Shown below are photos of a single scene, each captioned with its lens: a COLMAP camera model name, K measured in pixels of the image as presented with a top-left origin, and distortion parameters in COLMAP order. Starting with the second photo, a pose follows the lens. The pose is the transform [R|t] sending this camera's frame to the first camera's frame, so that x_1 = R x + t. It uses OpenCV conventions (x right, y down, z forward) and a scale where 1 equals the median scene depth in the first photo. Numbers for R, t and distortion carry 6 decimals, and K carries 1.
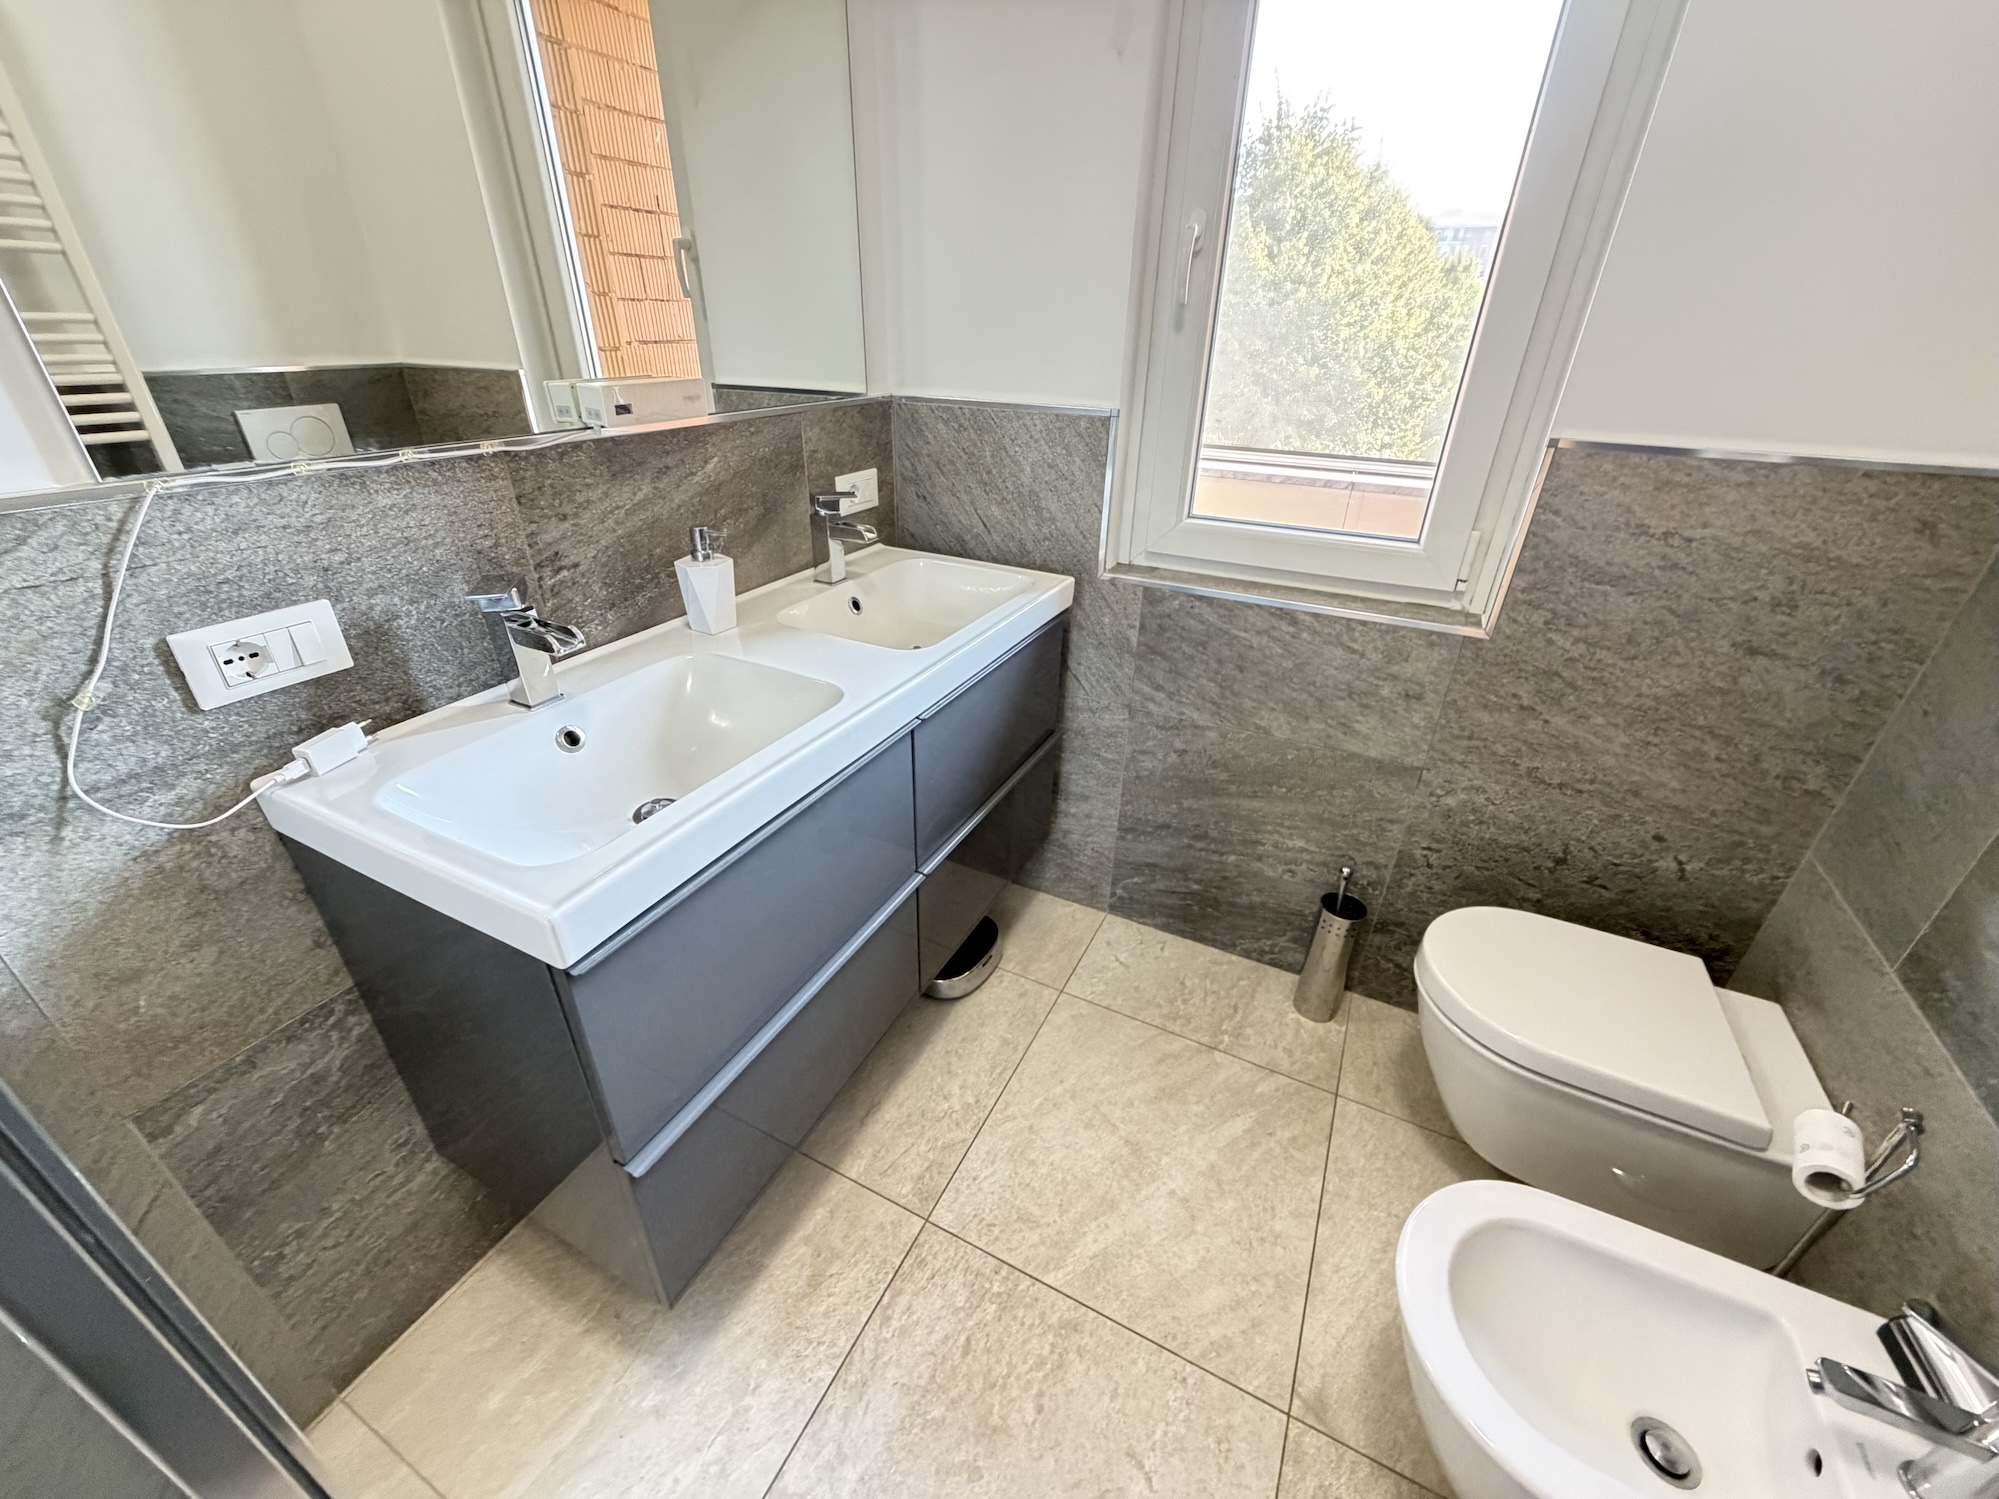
lens RADIAL K [[793.5, 0, 999.5], [0, 793.5, 749.5], [0, 0, 1]] dist [-0.001495, 0.000509]
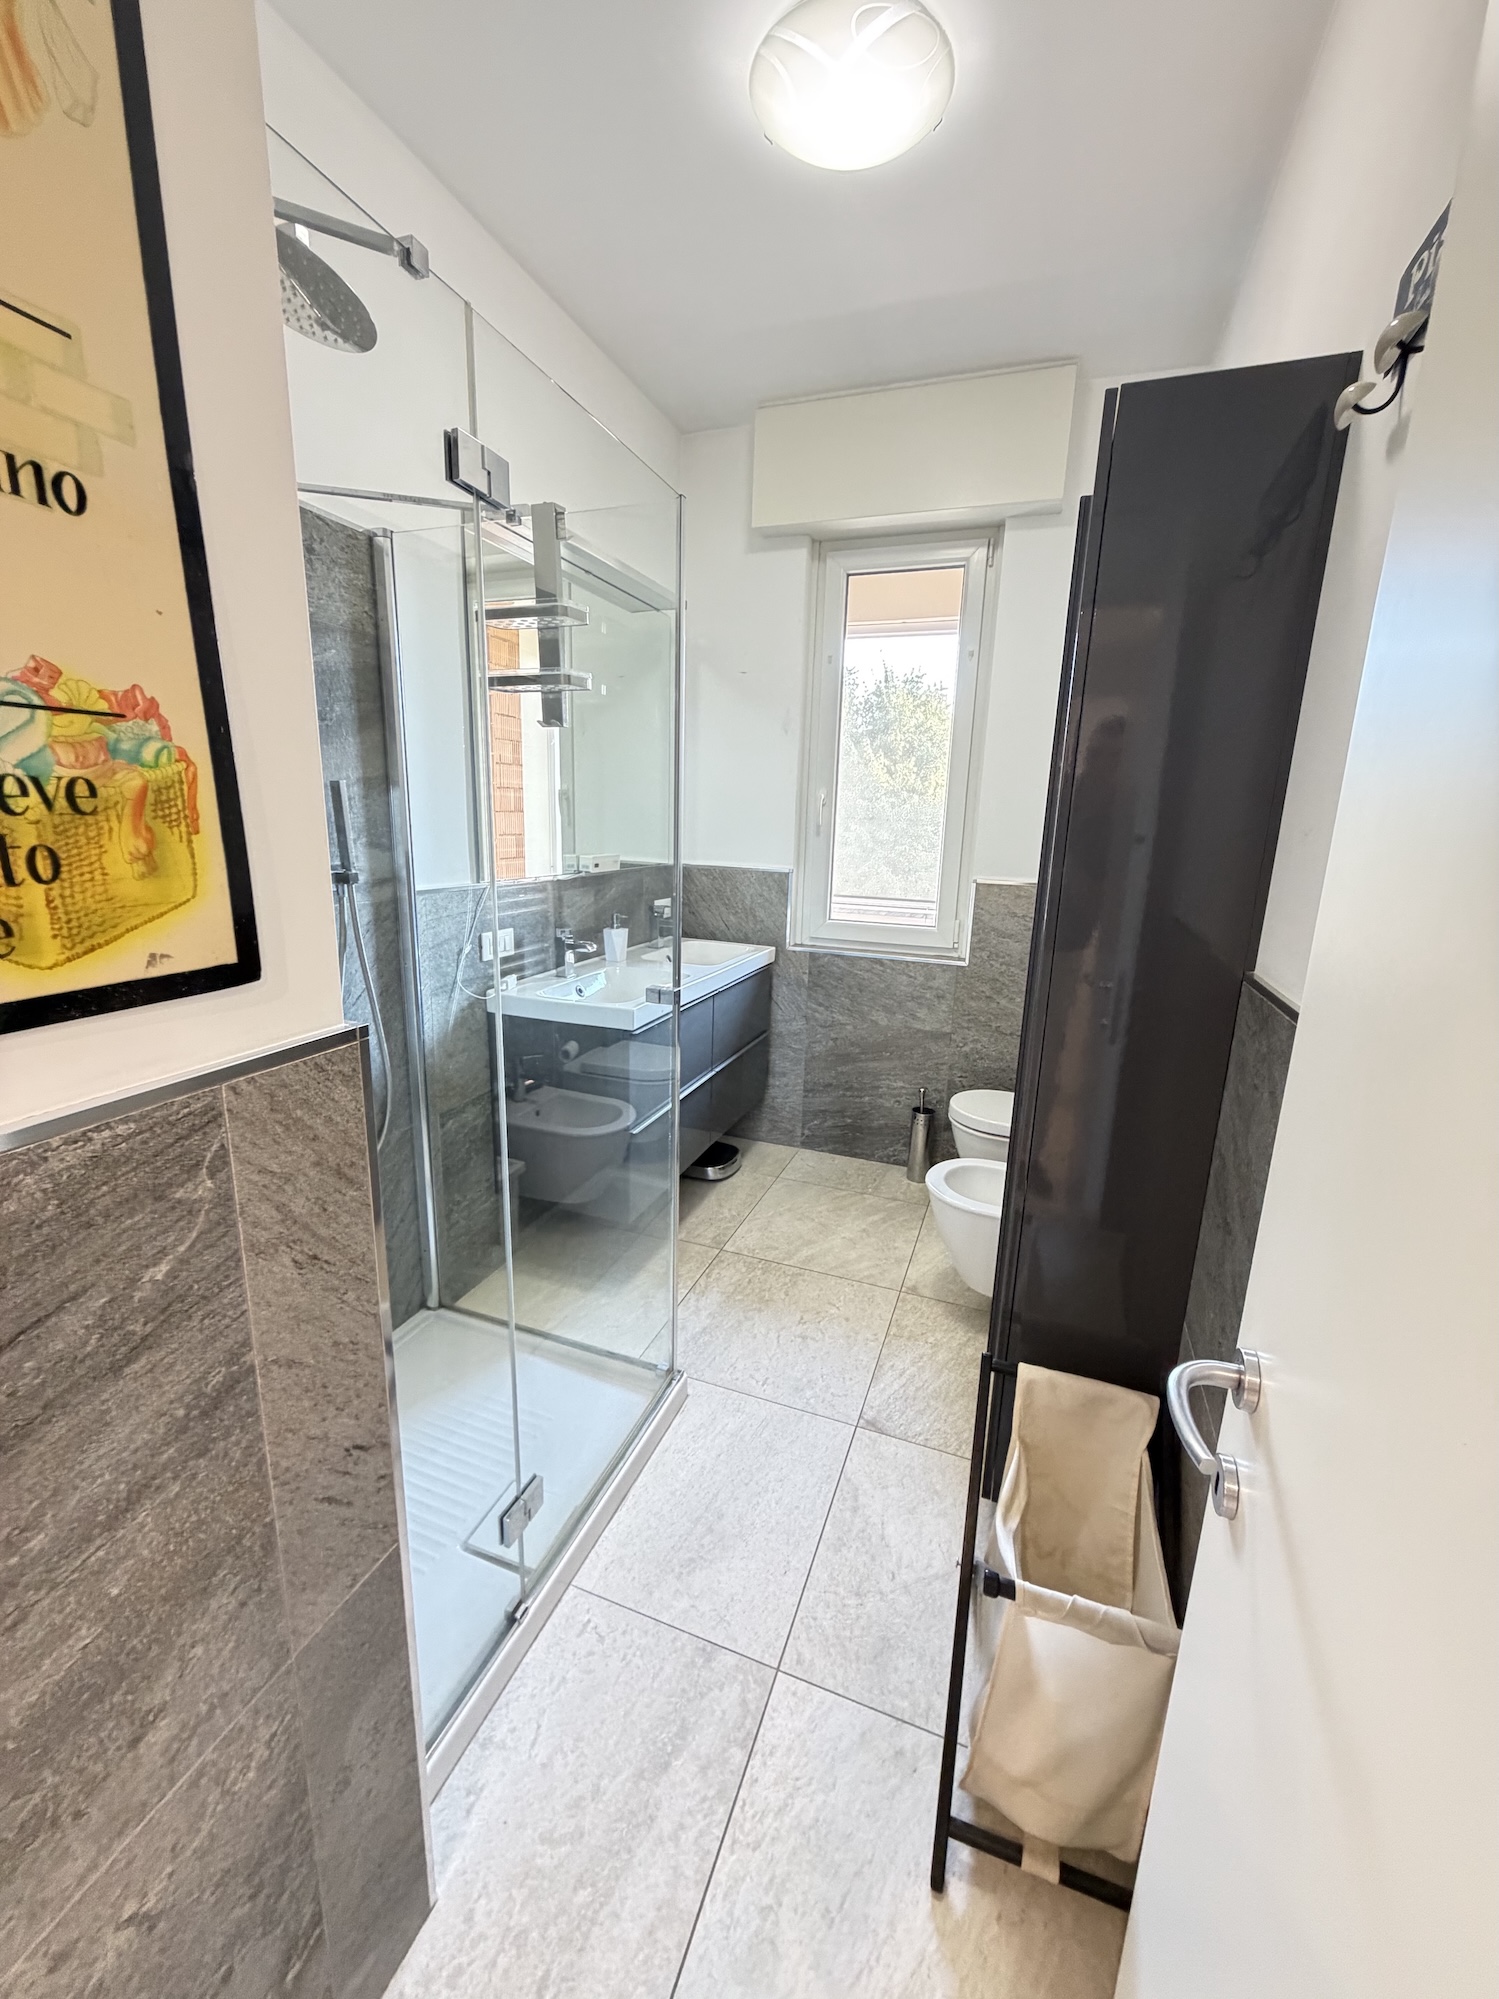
lens RADIAL K [[793.2, 0, 748.1], [0, 793.2, 994.3], [0, 0, 1]] dist [-0.000562, 0.000105]
pose [[0.994403, -0.014933, 0.104592, -0.179866], [0.042531, 0.962786, -0.266898, 0.417998], [-0.096714, 0.269852, 0.958032, -0.858829]]
